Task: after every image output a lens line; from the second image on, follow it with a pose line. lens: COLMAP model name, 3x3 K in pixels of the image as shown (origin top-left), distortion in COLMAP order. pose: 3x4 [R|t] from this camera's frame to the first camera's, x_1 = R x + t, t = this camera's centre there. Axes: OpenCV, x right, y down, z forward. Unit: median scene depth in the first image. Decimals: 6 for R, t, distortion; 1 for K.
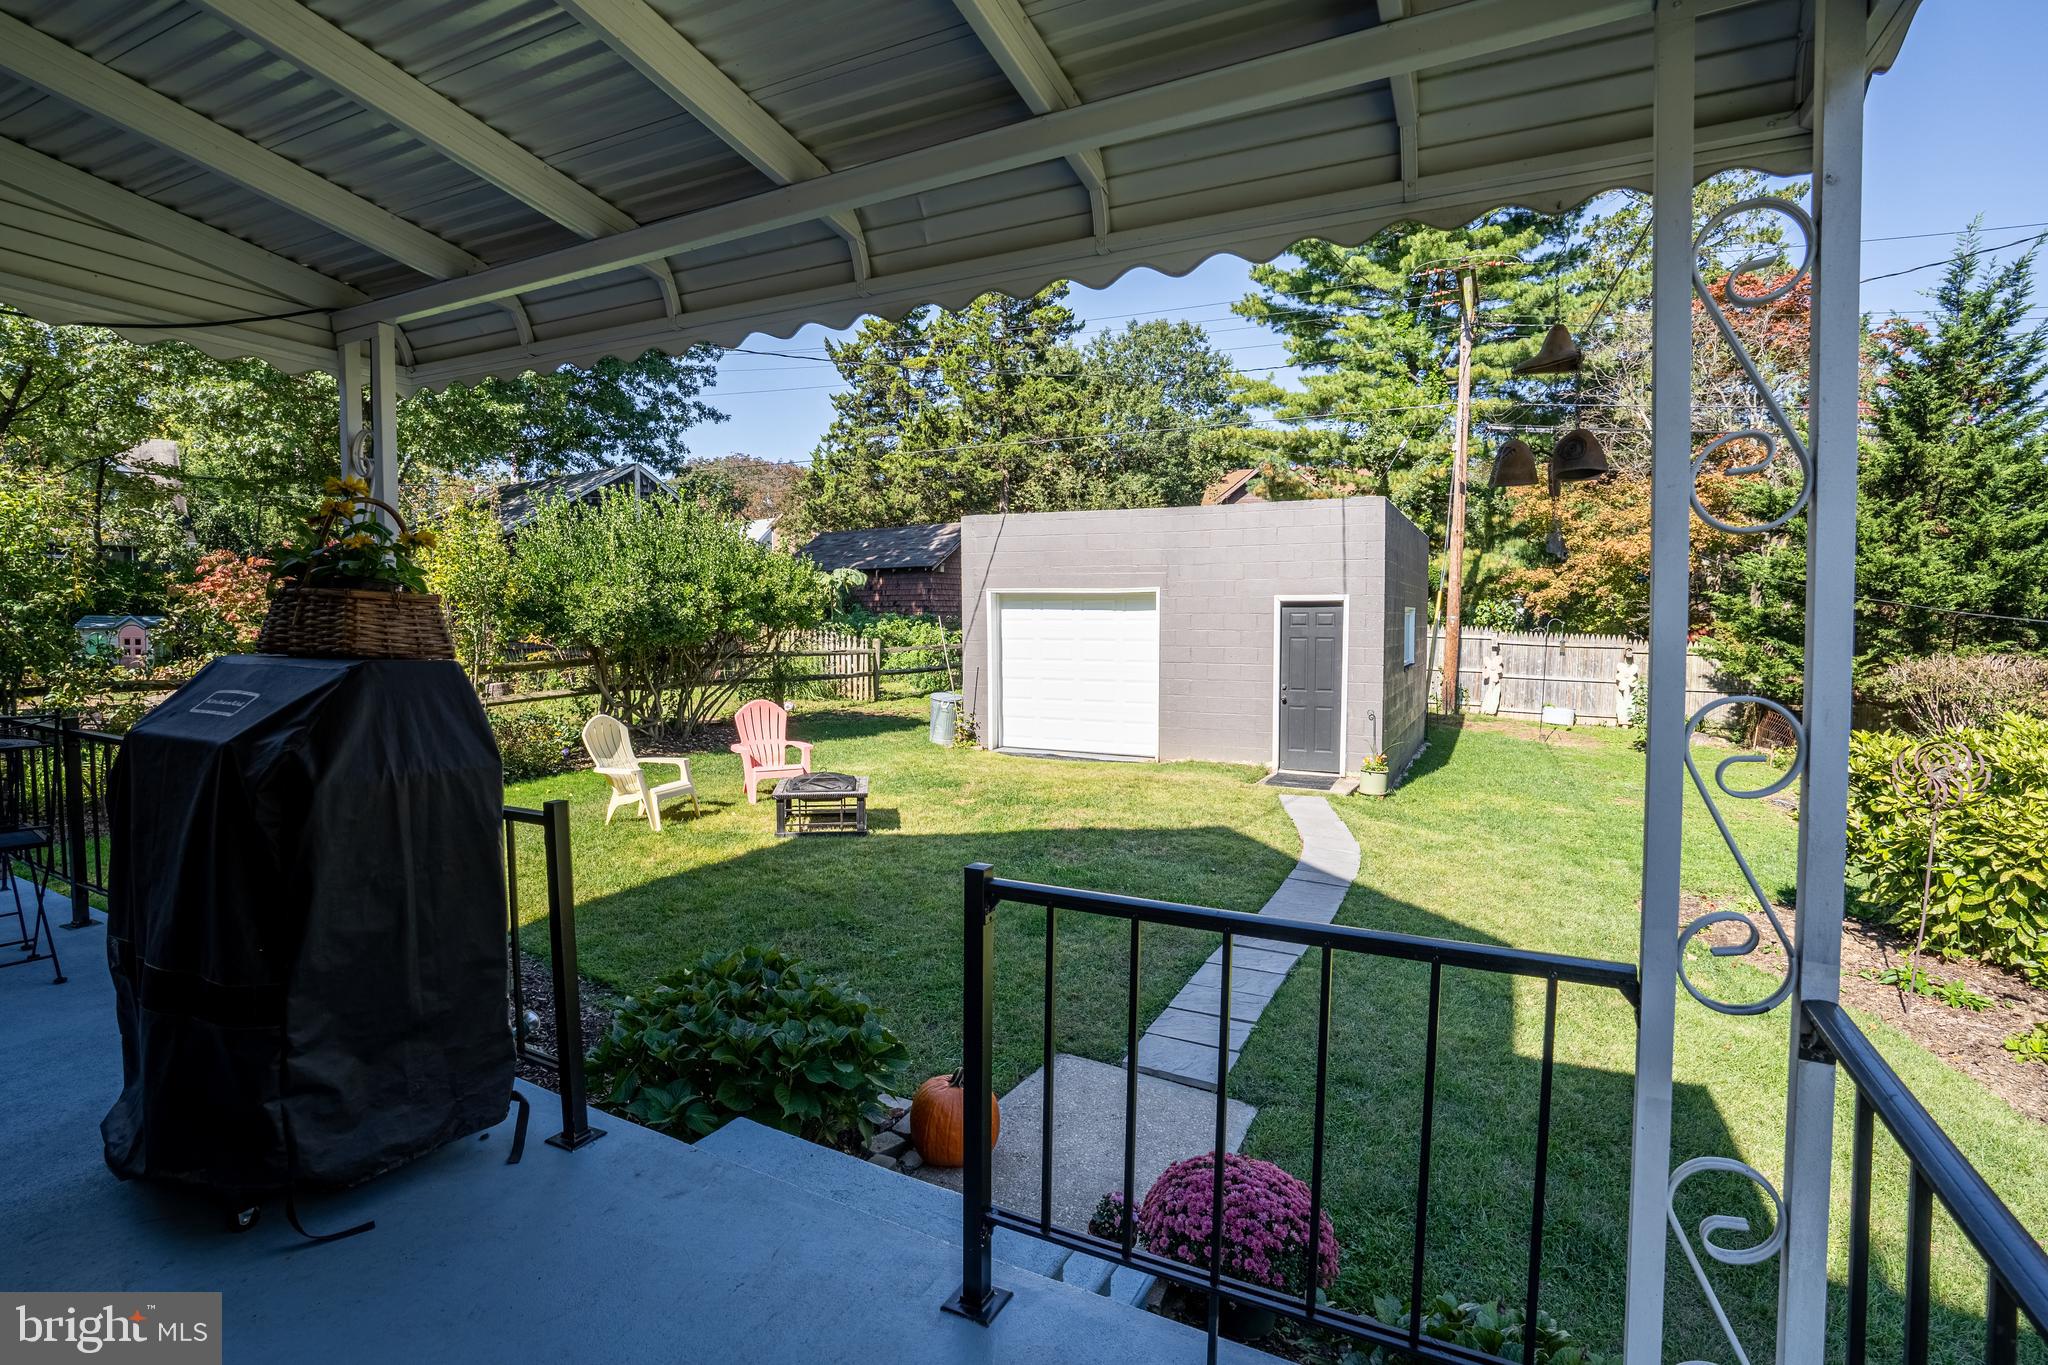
lens RADIAL K [[1007.5, 0, 1016.4], [0, 1007.5, 638.7], [0, 0, 1]] dist [-0.042893, -0.000054]
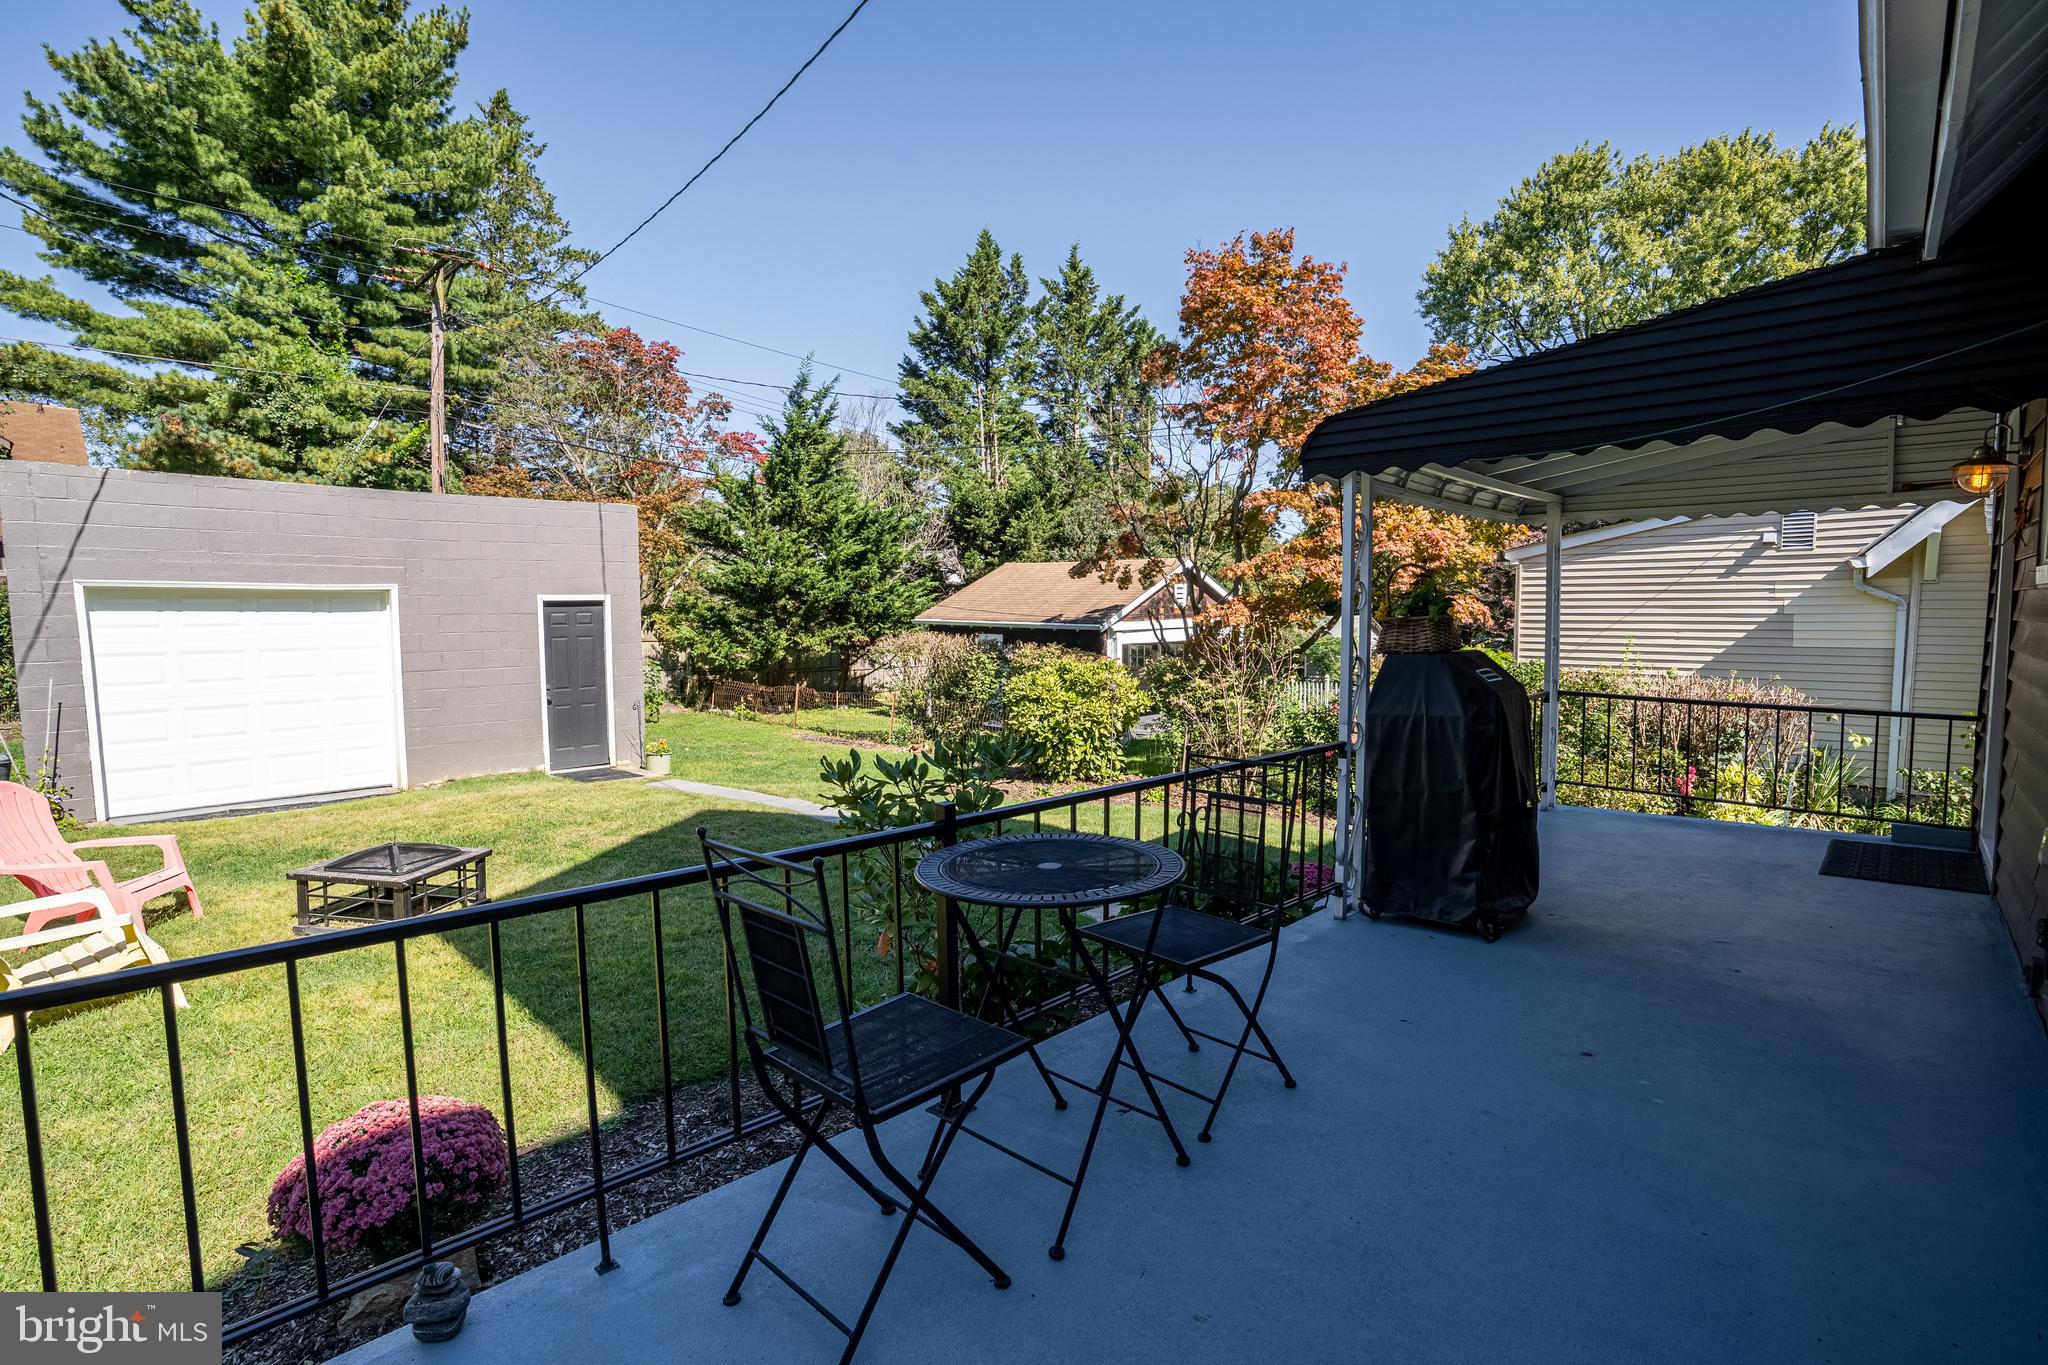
lens RADIAL K [[958.7, 0, 1024.0], [0, 958.7, 682.5], [0, 0, 1]] dist [-0.003589, -0.000023]
pose [[0.257033, -0.084110, 0.962735, -0.477490], [0.024654, 0.996452, 0.080474, -0.019599], [-0.966088, 0.003051, 0.258195, 0.275451]]
